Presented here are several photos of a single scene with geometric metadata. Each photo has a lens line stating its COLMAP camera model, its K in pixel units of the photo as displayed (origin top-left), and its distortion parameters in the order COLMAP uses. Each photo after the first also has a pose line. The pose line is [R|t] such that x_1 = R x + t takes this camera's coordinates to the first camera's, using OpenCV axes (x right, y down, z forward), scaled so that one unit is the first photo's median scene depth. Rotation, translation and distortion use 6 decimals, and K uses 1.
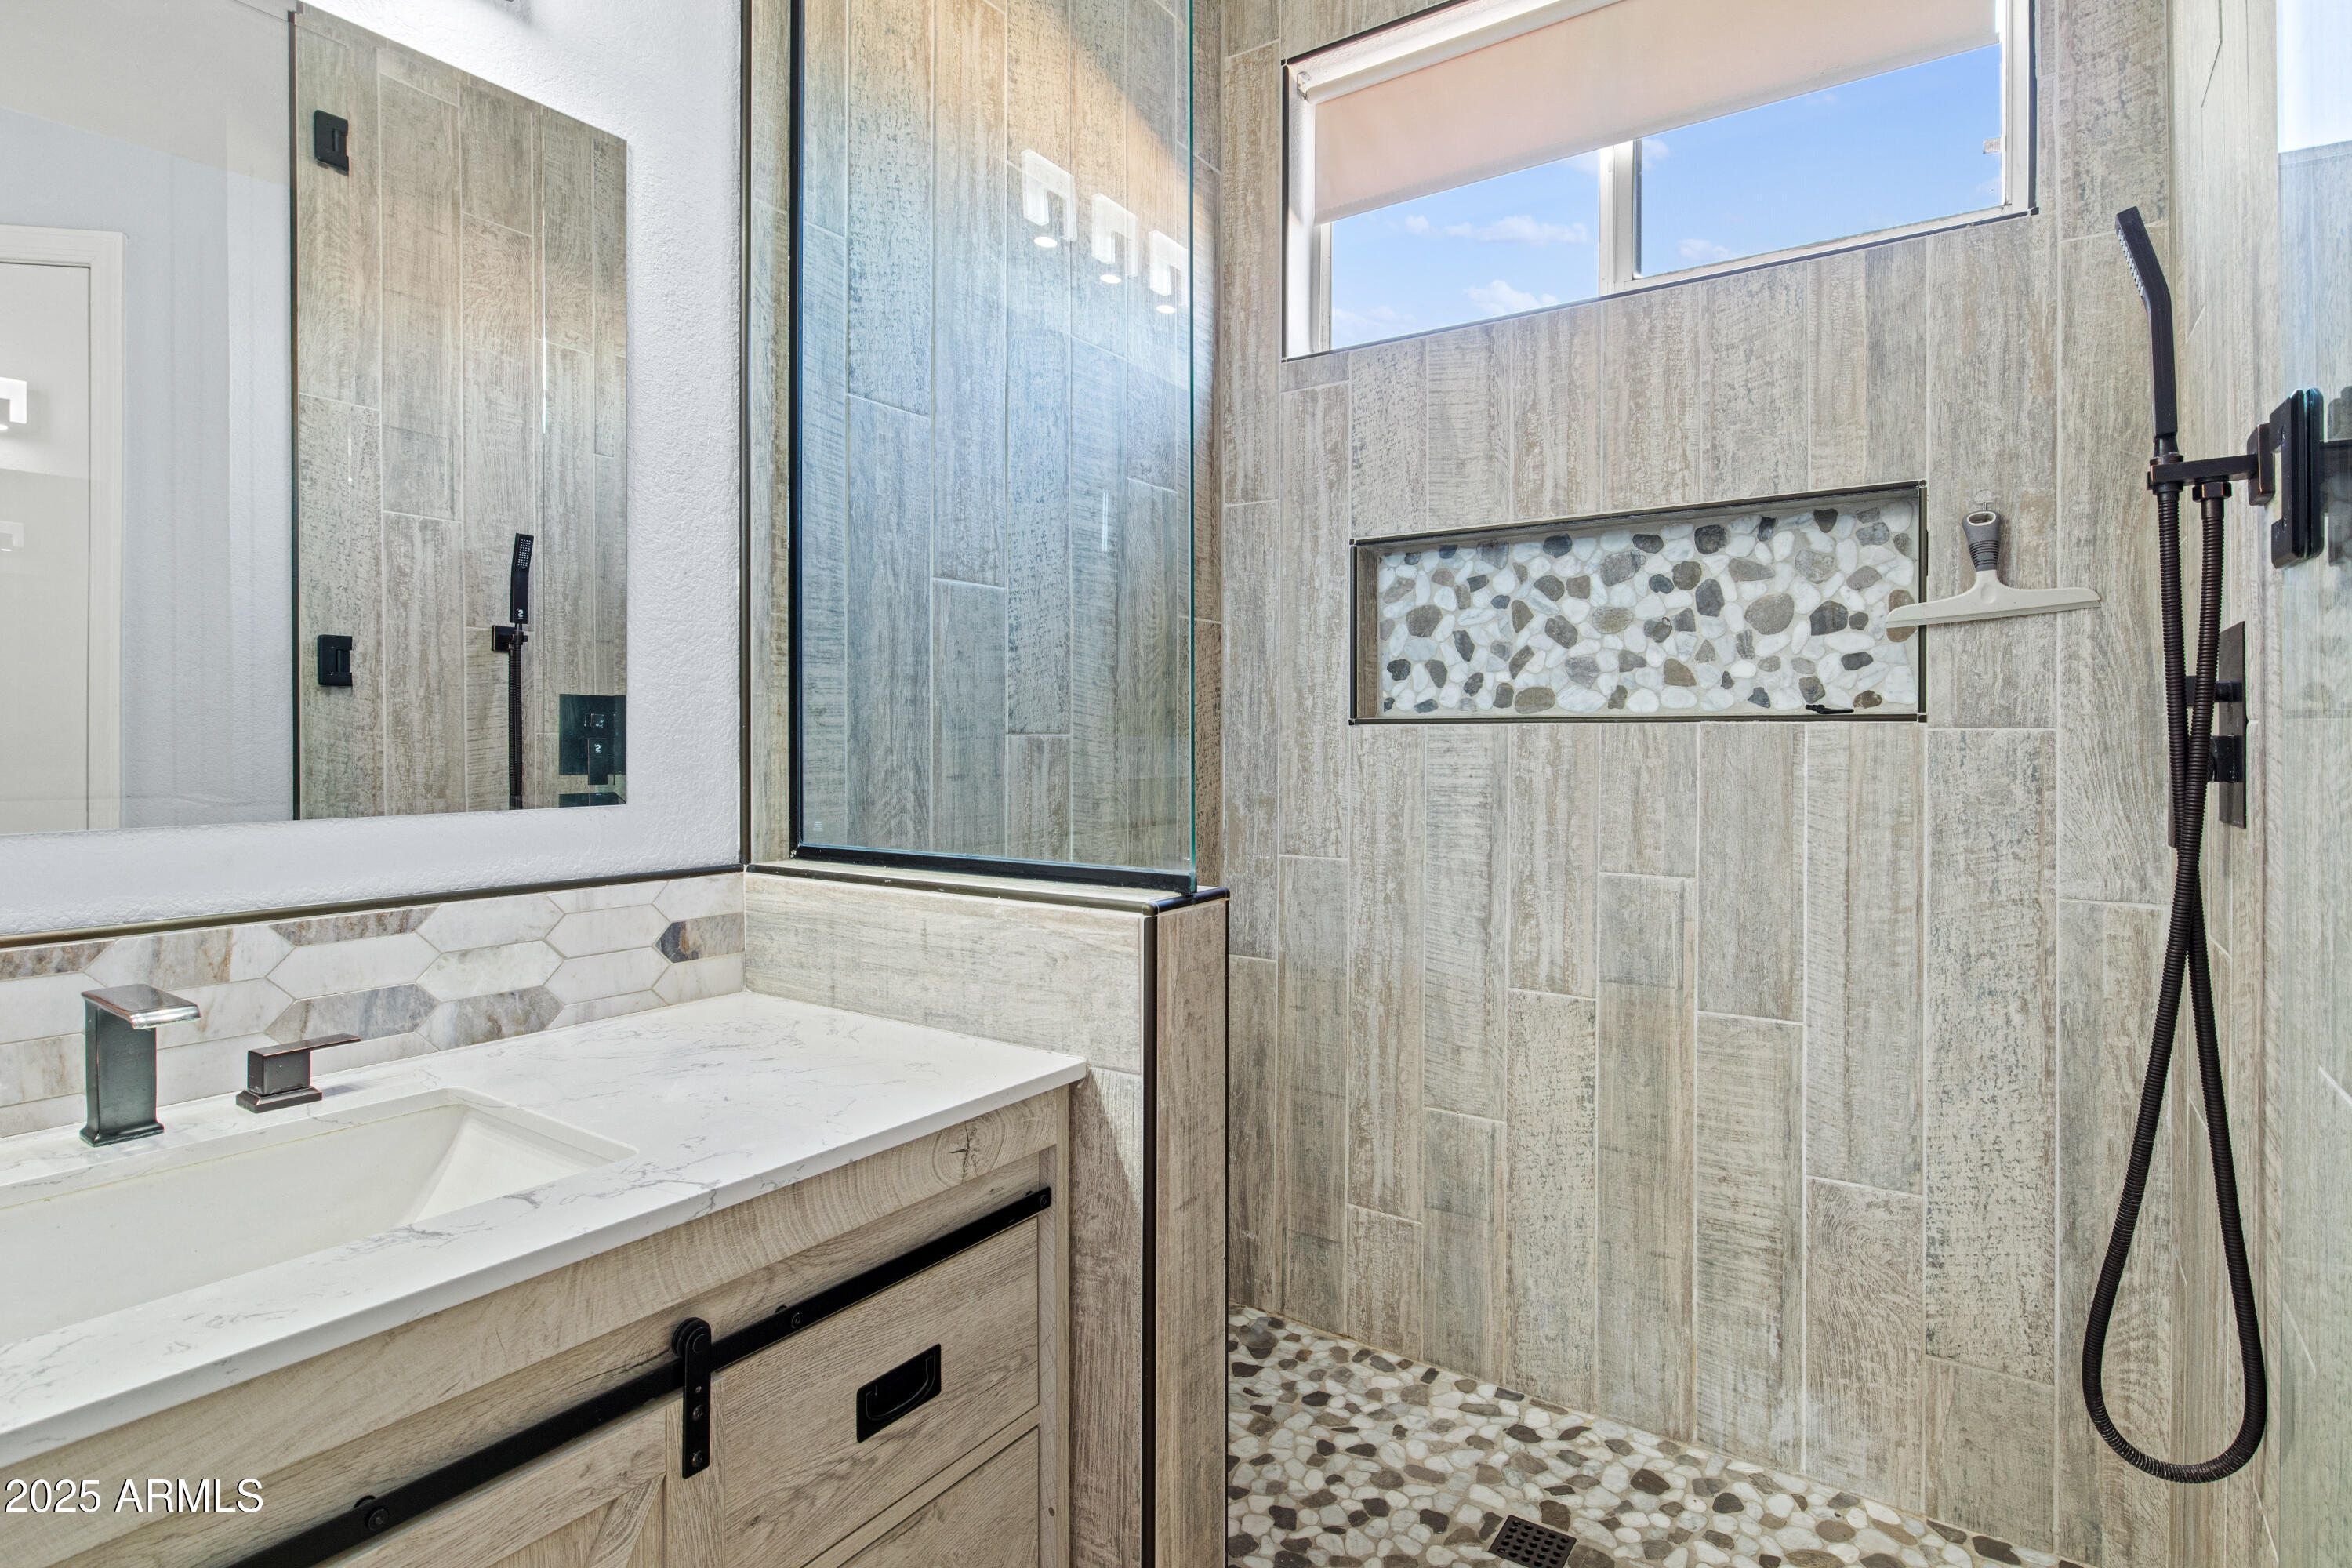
lens RADIAL K [[1174.3, 0, 1182.7], [0, 1174.3, 740.6], [0, 0, 1]] dist [-0.009509, -0.000041]
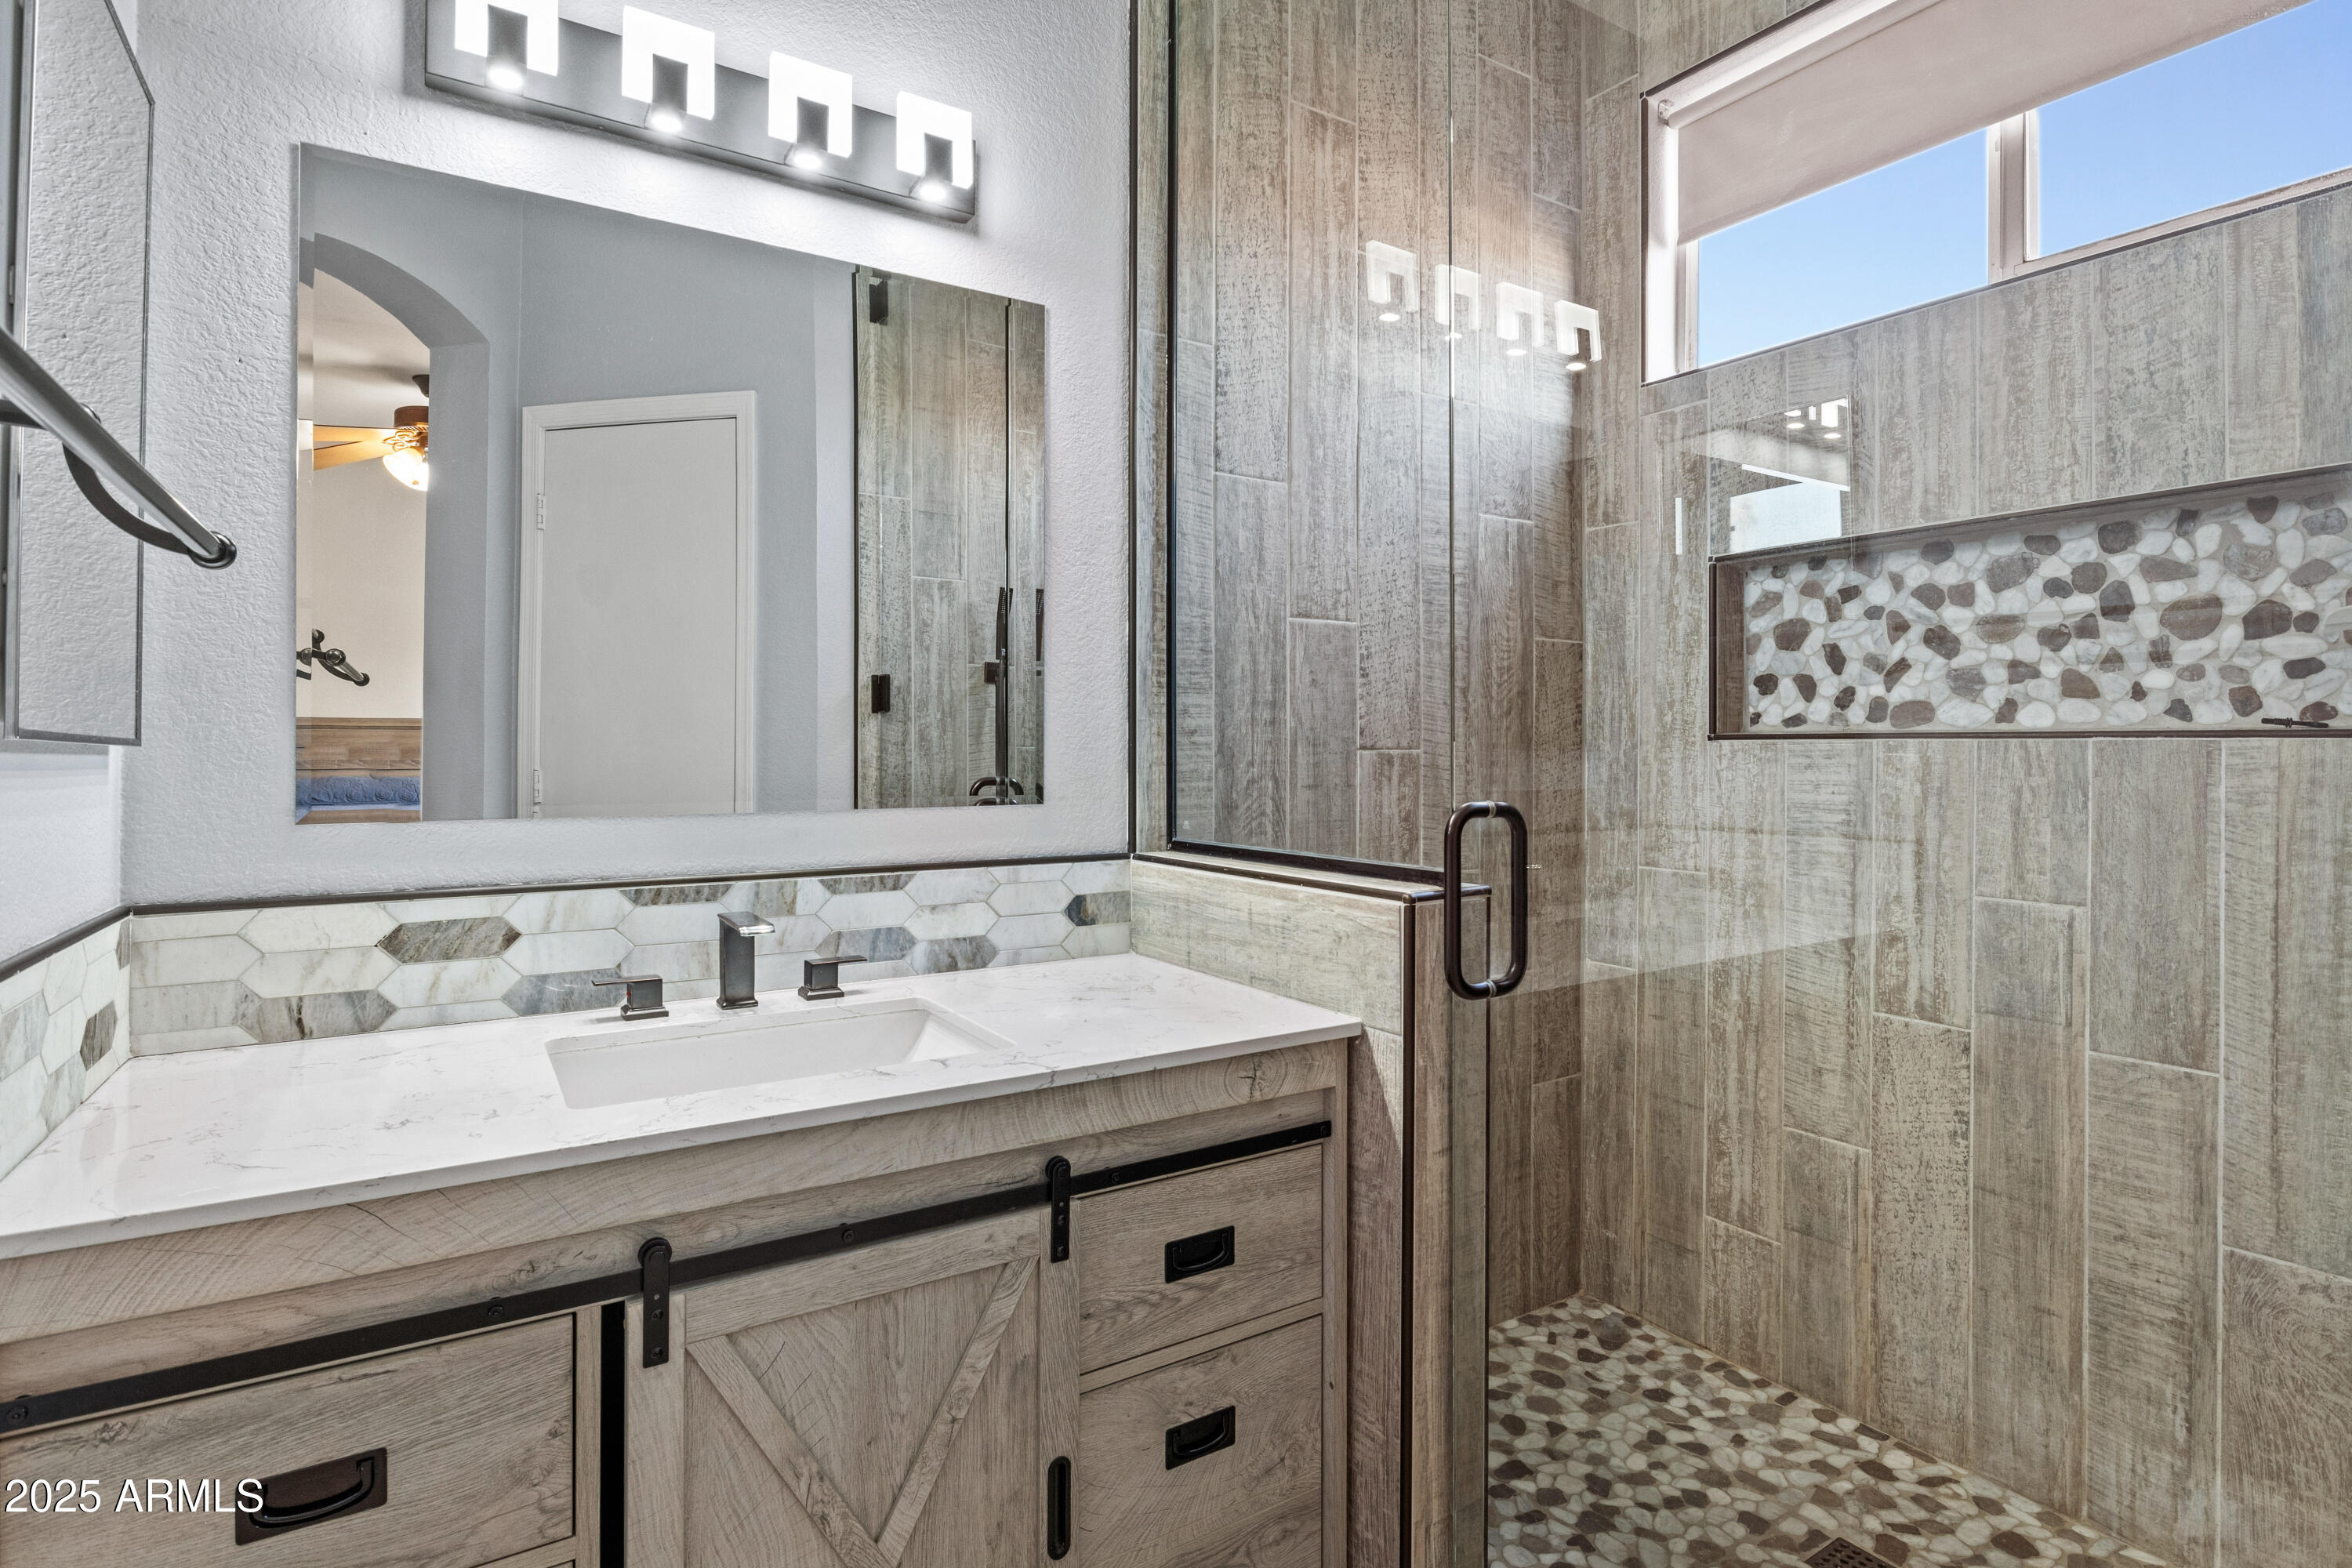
lens RADIAL K [[1174.3, 0, 1182.7], [0, 1174.3, 740.6], [0, 0, 1]] dist [-0.009509, -0.000041]
pose [[0.922164, -0.001558, -0.386796, 0.140304], [-0.001505, 0.999970, -0.007617, -0.005722], [0.386797, 0.007607, 0.922134, -0.126689]]
